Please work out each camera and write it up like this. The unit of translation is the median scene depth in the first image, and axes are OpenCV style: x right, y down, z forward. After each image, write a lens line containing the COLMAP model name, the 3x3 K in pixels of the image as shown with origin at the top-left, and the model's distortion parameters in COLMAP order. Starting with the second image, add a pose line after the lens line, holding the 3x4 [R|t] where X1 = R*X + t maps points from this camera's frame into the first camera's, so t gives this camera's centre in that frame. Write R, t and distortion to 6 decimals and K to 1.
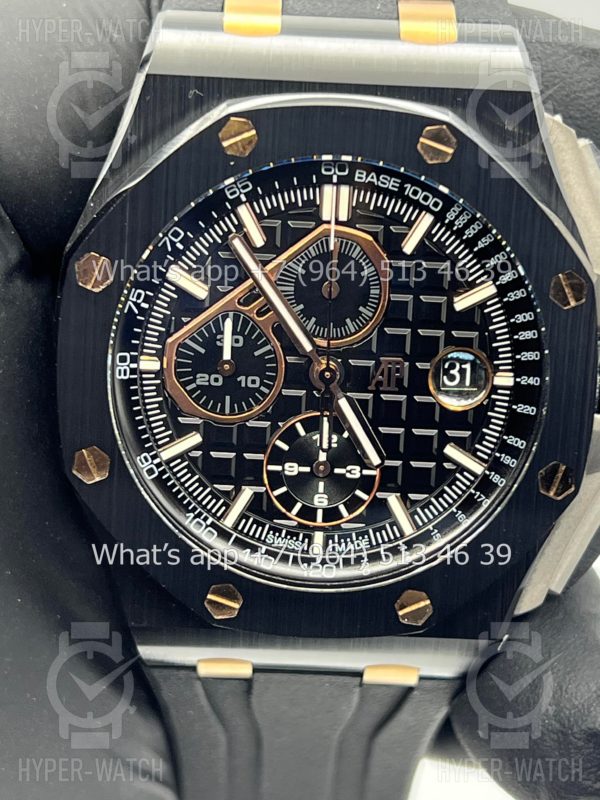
lens RADIAL K [[1806.0, 0, 300.0], [0, 1806.0, 400.0], [0, 0, 1]] dist [0.090710, 0.595119]
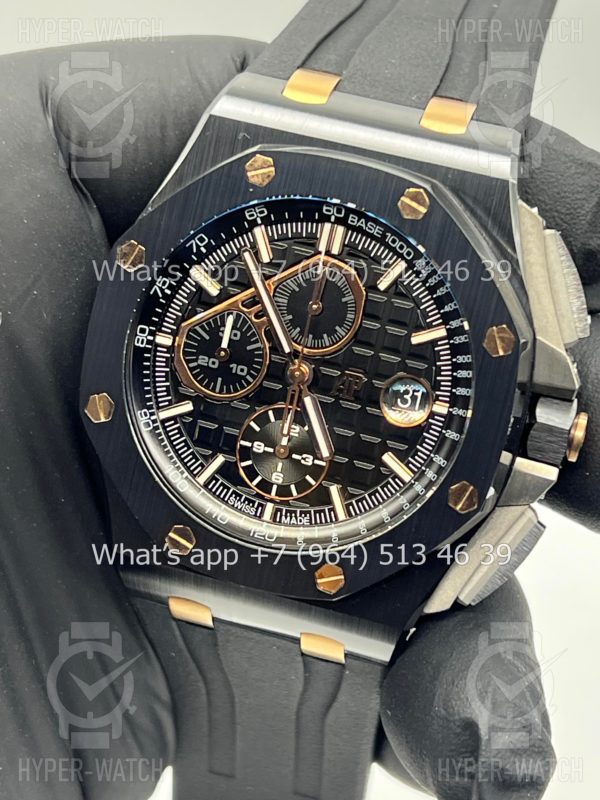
lens RADIAL K [[1806.0, 0, 300.0], [0, 1806.0, 400.0], [0, 0, 1]] dist [0.090710, 0.595119]
pose [[0.960374, 0.193505, -0.200595, 0.263680], [-0.211896, 0.974451, -0.074470, 0.093181], [0.181059, 0.114025, 0.976840, -0.192896]]
